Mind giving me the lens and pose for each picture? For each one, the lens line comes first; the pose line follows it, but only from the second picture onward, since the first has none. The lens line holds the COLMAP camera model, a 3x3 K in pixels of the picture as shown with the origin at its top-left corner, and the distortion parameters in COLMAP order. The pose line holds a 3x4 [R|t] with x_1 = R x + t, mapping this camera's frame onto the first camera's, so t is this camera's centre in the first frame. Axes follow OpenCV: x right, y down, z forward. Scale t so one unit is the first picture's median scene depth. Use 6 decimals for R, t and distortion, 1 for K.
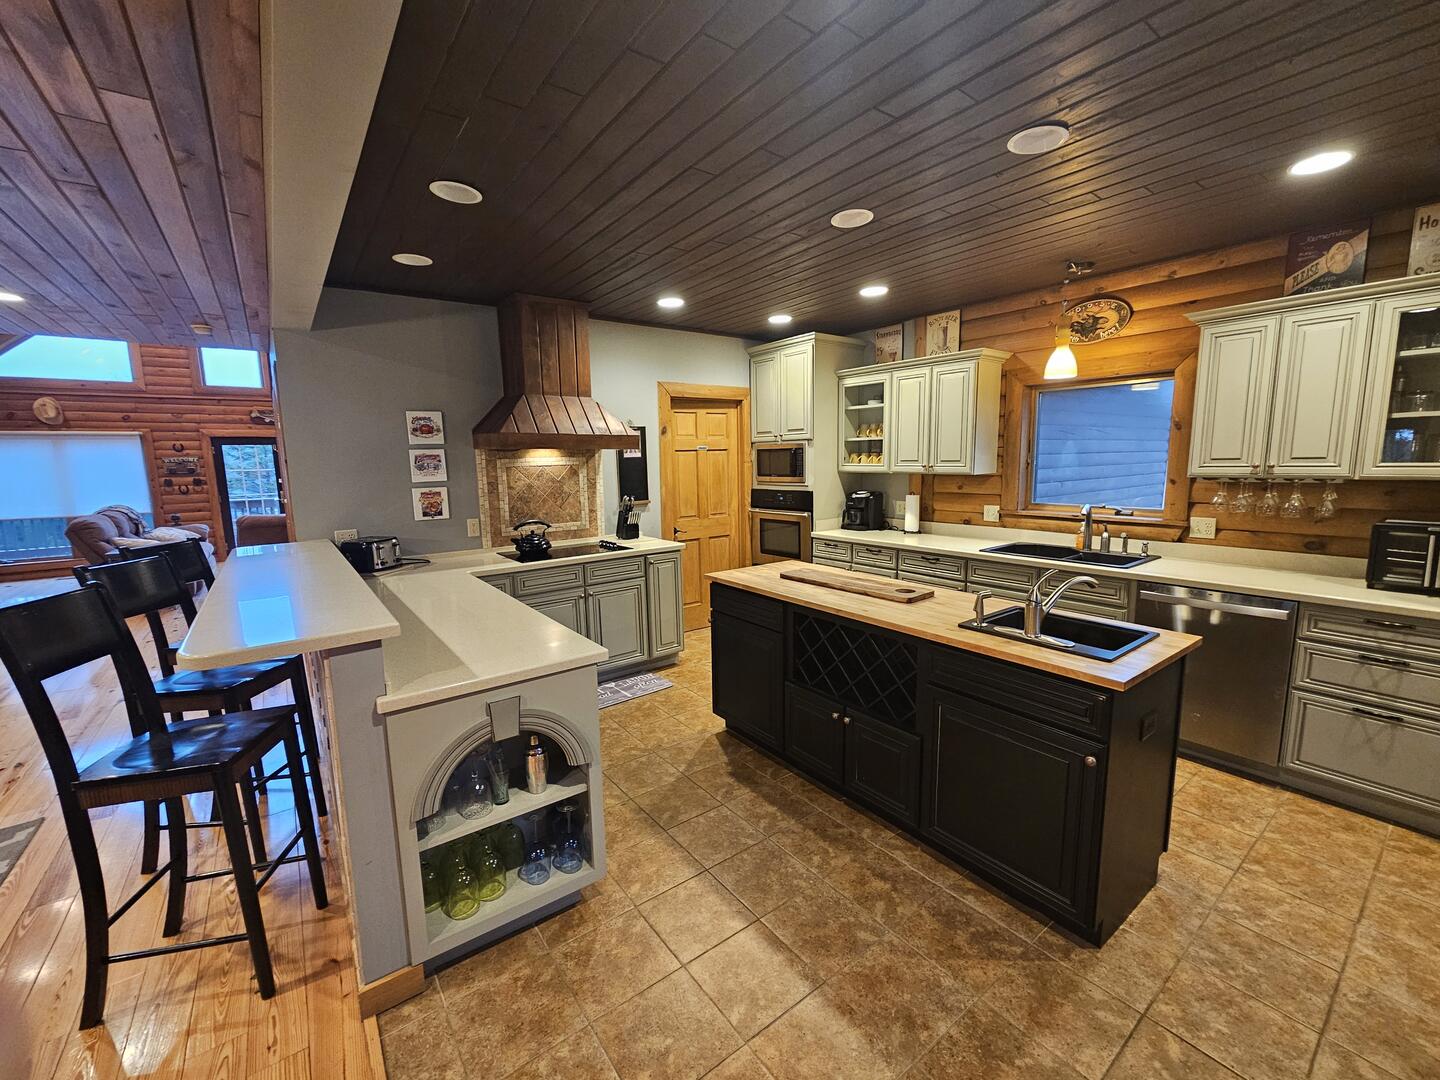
lens RADIAL K [[594.2, 0, 717.9], [0, 594.2, 543.2], [0, 0, 1]] dist [0.000257, 0.000614]
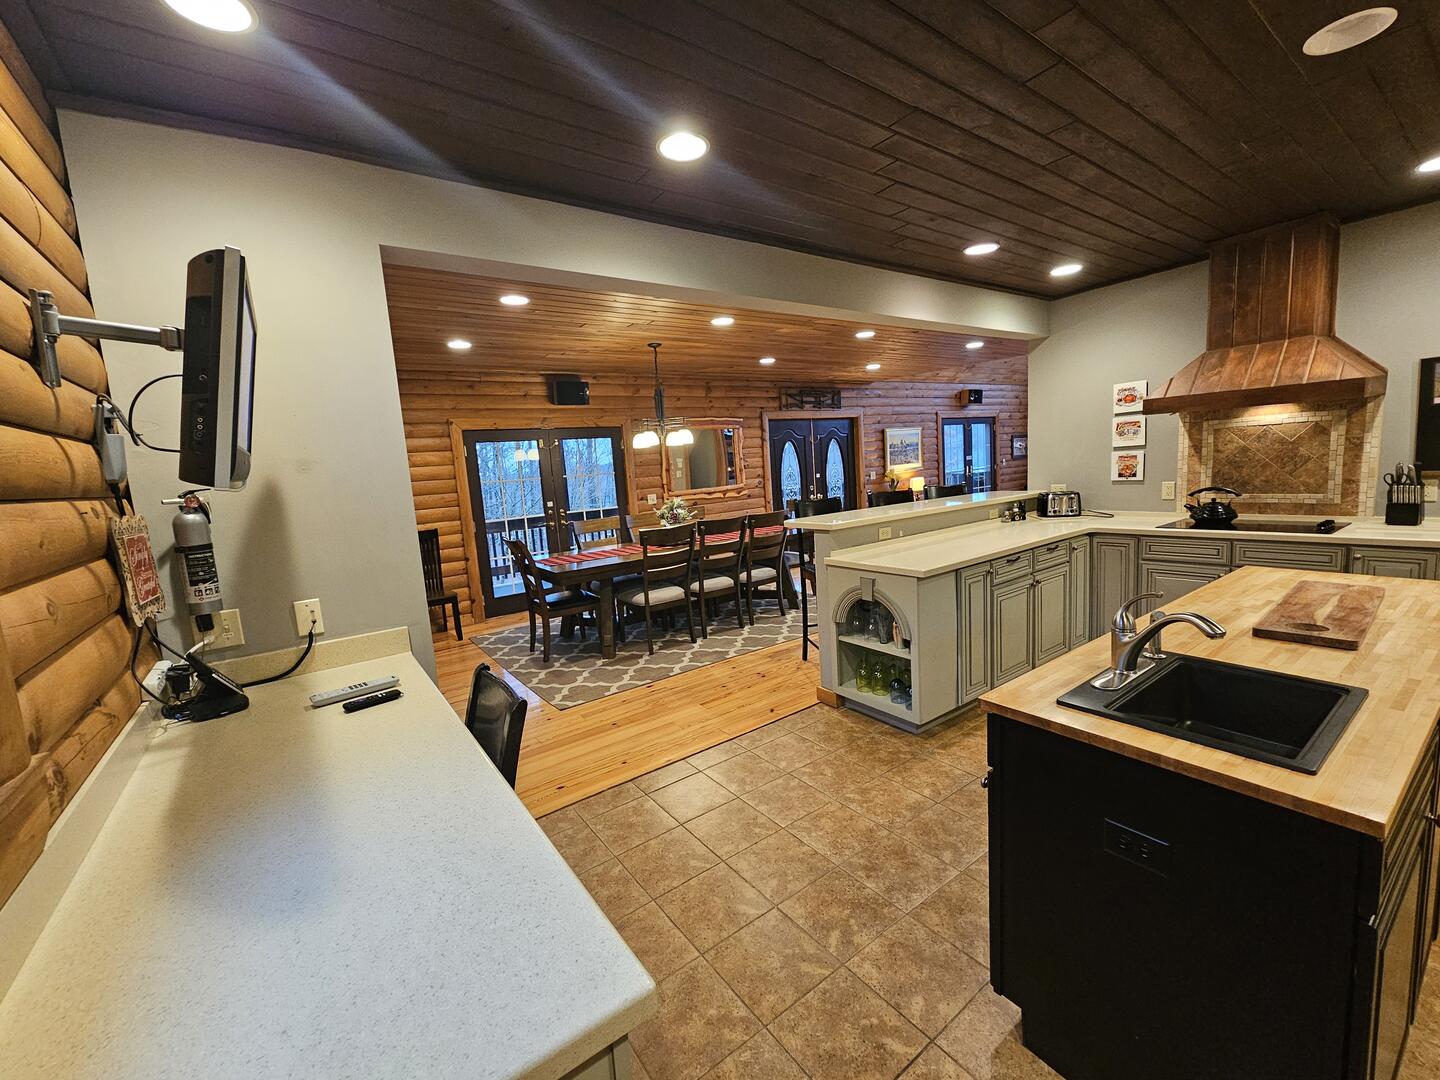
lens RADIAL K [[594.2, 0, 724.3], [0, 594.2, 545.0], [0, 0, 1]] dist [0.000257, 0.000614]
pose [[-0.013887, 0.157039, -0.987495, 0.609475], [-0.077135, 0.984479, 0.157644, -0.036329], [0.996924, 0.078359, -0.001558, 0.247448]]
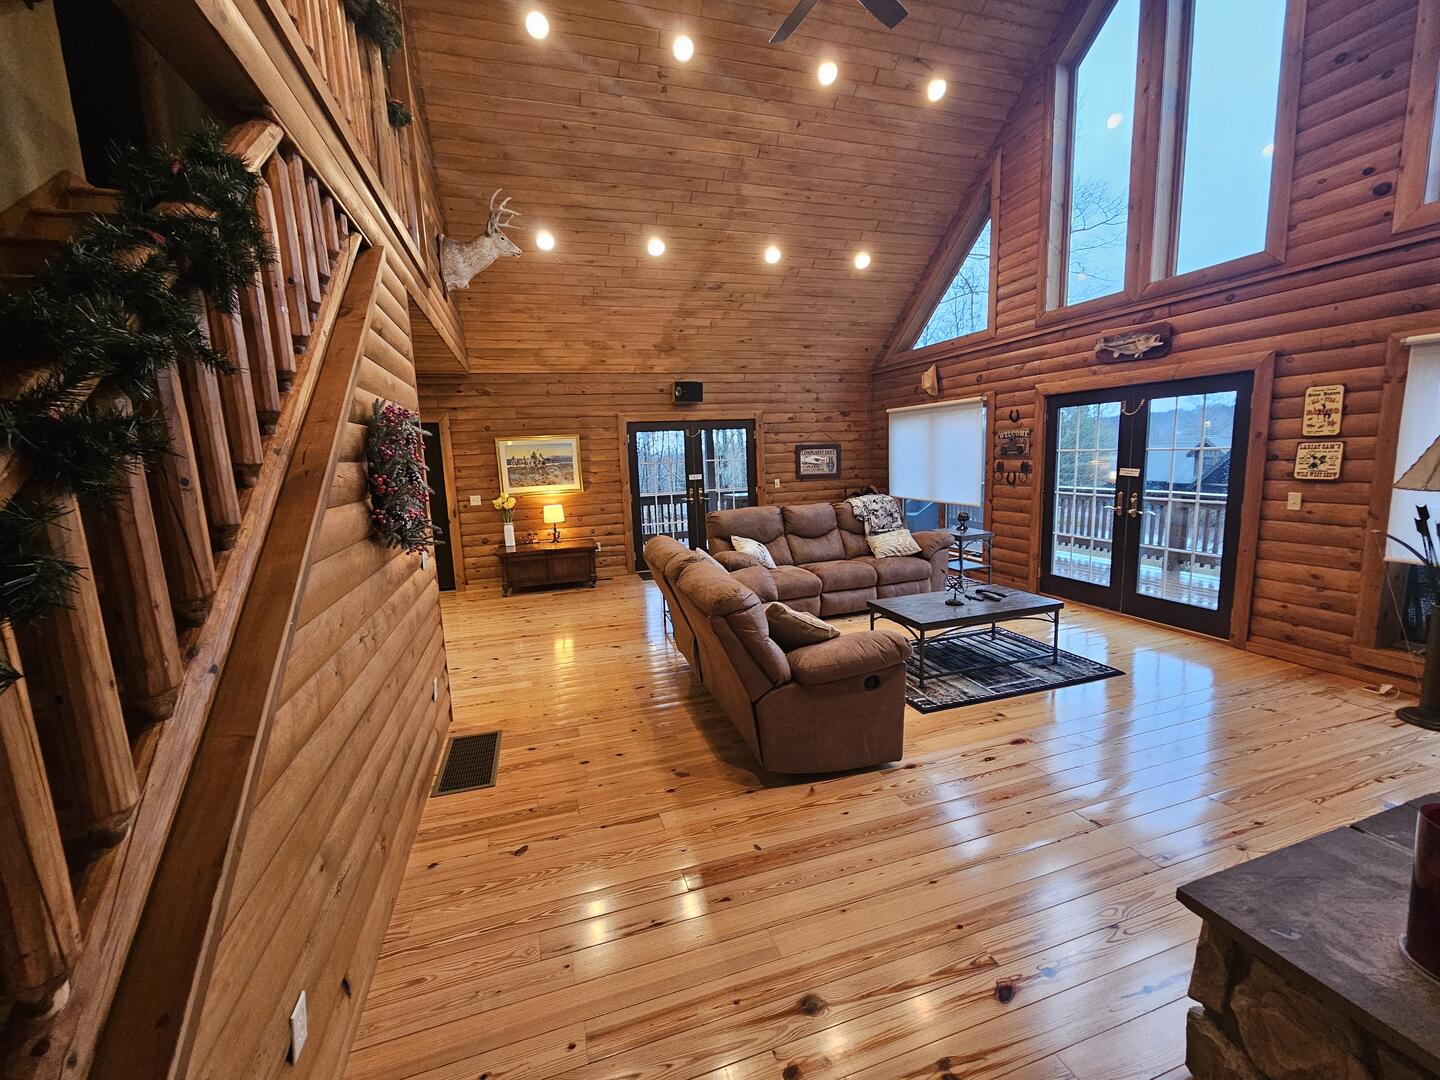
lens RADIAL K [[594.2, 0, 716.4], [0, 594.2, 543.0], [0, 0, 1]] dist [0.000257, 0.000614]
pose [[-0.326137, 0.175434, -0.928901, -0.328735], [-0.089281, 0.972520, 0.215018, -0.305711], [0.941097, 0.153059, -0.301512, 2.052387]]
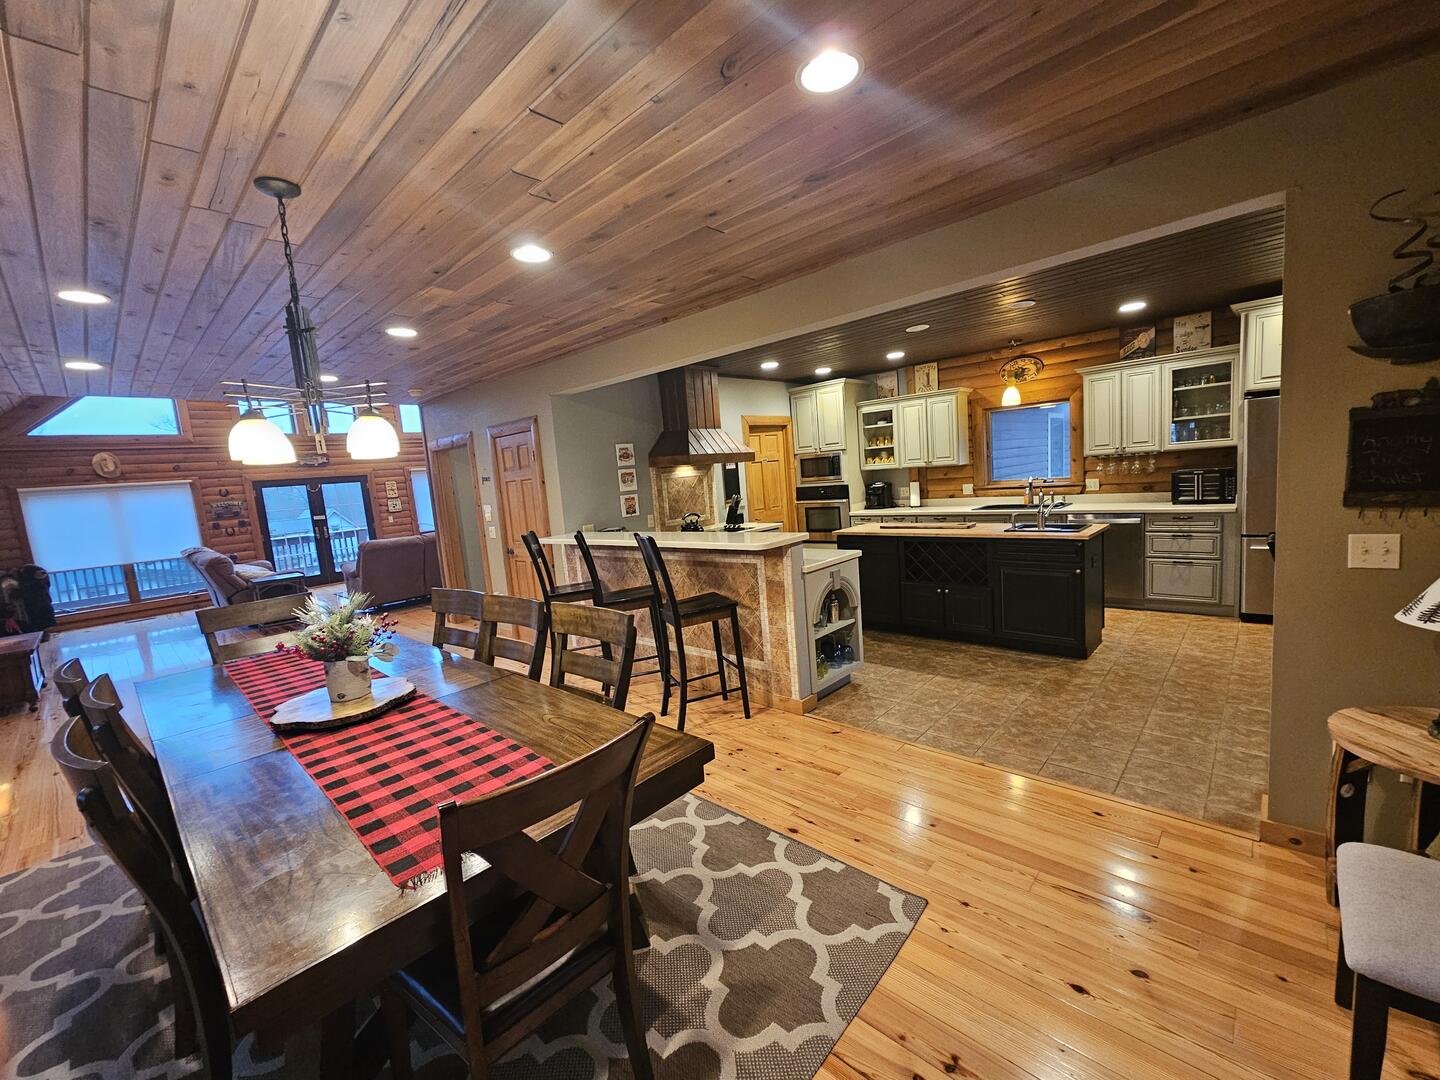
lens RADIAL K [[594.2, 0, 720.8], [0, 594.2, 543.5], [0, 0, 1]] dist [0.000257, 0.000614]
pose [[0.982113, -0.081772, 0.169612, -0.487822], [0.087031, 0.995922, -0.023790, 0.077301], [-0.166975, 0.038126, 0.985224, -0.461802]]
